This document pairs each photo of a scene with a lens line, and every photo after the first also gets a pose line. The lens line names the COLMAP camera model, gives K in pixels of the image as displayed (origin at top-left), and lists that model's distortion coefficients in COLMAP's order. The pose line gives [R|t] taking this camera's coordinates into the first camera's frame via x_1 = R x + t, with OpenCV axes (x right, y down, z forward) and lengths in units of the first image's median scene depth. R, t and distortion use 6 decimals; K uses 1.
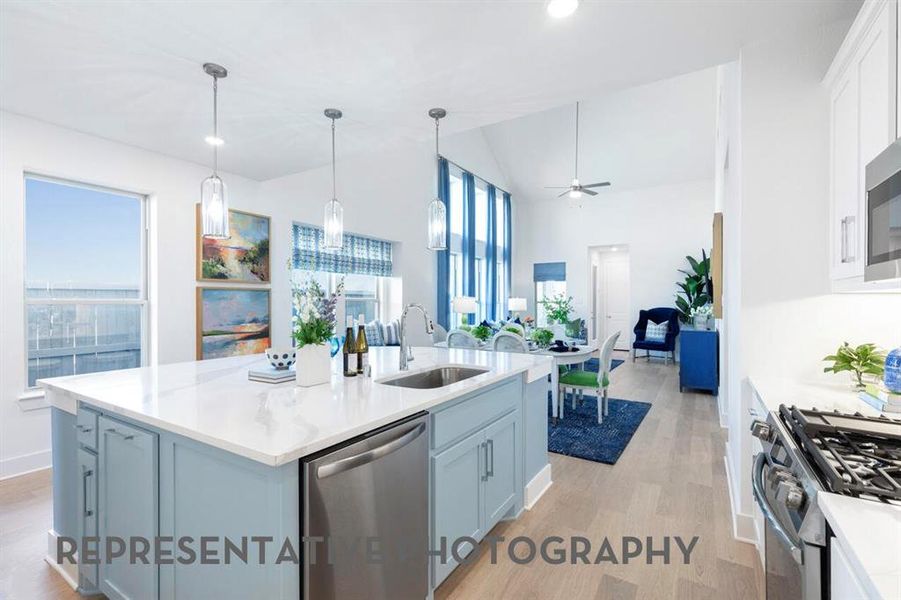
lens RADIAL K [[406.1, 0, 452.3], [0, 406.1, 304.2], [0, 0, 1]] dist [0.003808, -0.000095]
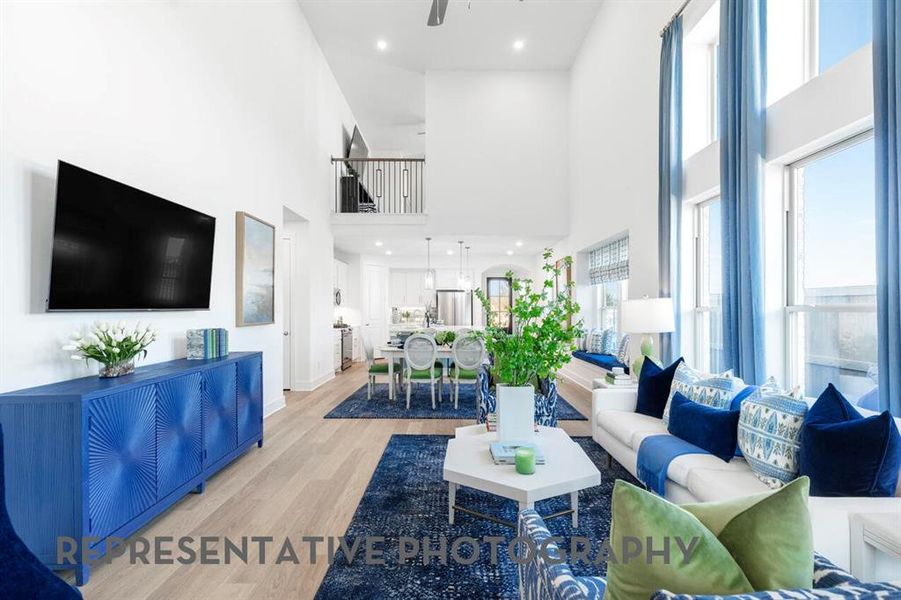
lens RADIAL K [[408.1, 0, 450.1], [0, 408.1, 310.7], [0, 0, 1]] dist [-0.000407, -0.000172]
pose [[-0.853030, 0.000105, -0.521862, 0.561065], [-0.004681, 0.999958, 0.007853, -0.007293], [0.521841, 0.009141, -0.852994, 1.501630]]
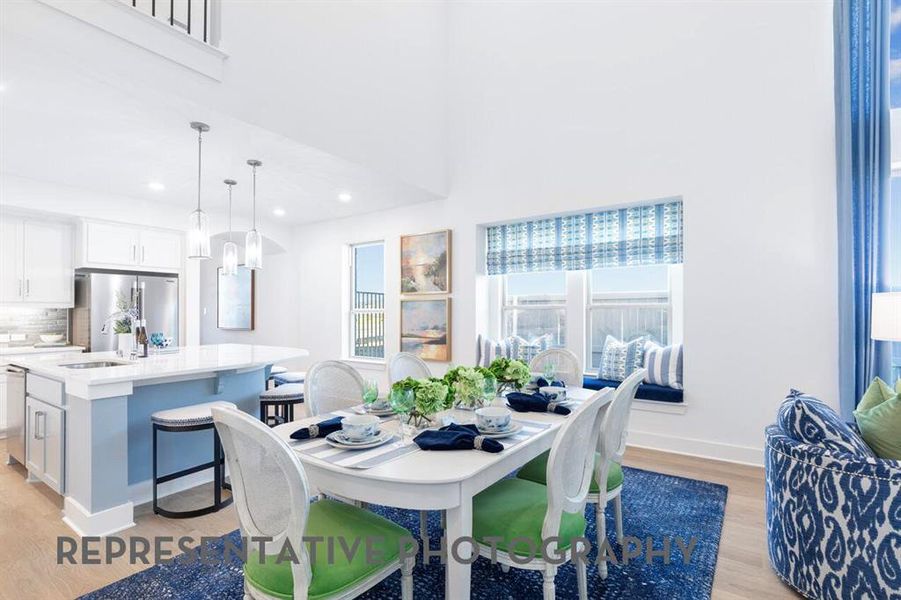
lens RADIAL K [[420.3, 0, 450.9], [0, 420.3, 306.1], [0, 0, 1]] dist [0.001792, 0.000269]
pose [[-0.045581, -0.015511, -0.998840, 0.444479], [-0.000233, 0.999880, -0.015517, -0.000139], [0.998961, -0.000475, -0.045579, 0.746240]]
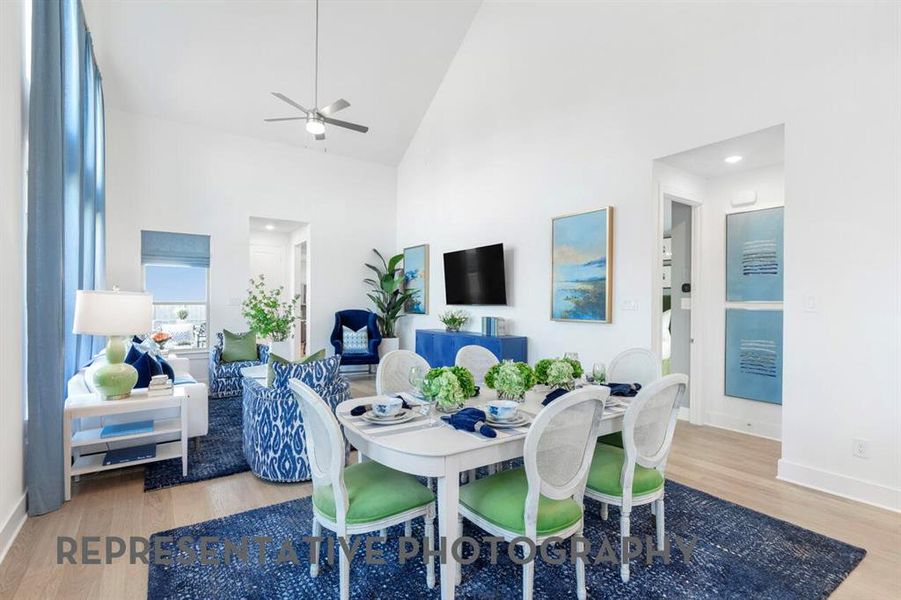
lens RADIAL K [[427.7, 0, 448.4], [0, 427.7, 302.6], [0, 0, 1]] dist [0.001959, -0.000381]
pose [[0.397457, 0.000930, 0.917620, -0.244605], [0.000093, 0.999999, -0.001054, -0.006722], [-0.917621, 0.000504, 0.397457, 0.654796]]
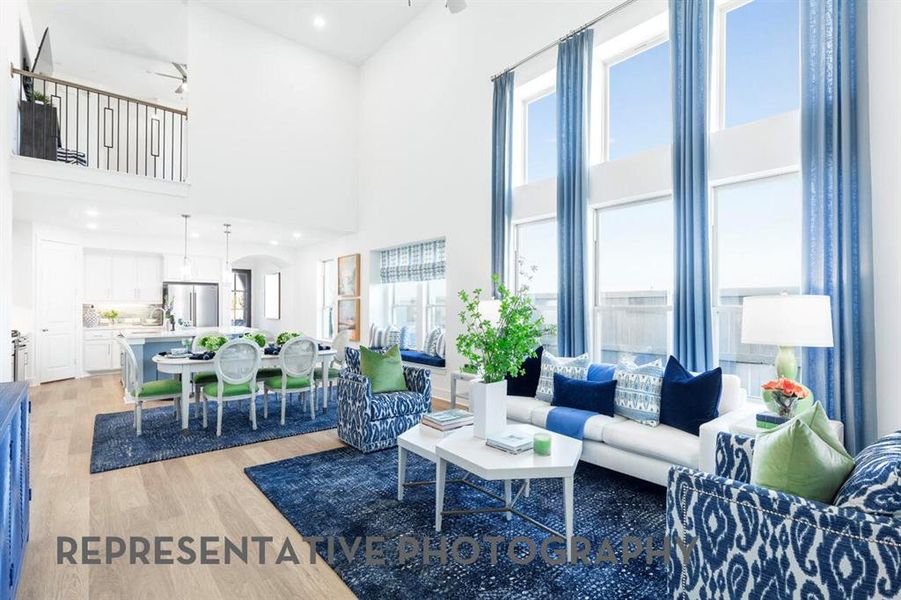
lens RADIAL K [[427.7, 0, 448.4], [0, 427.7, 302.6], [0, 0, 1]] dist [0.001959, -0.000381]
pose [[-0.317361, -0.010198, -0.948250, 0.718936], [-0.008002, 0.999935, -0.008076, -0.009116], [0.948271, 0.005024, -0.317422, 1.319899]]
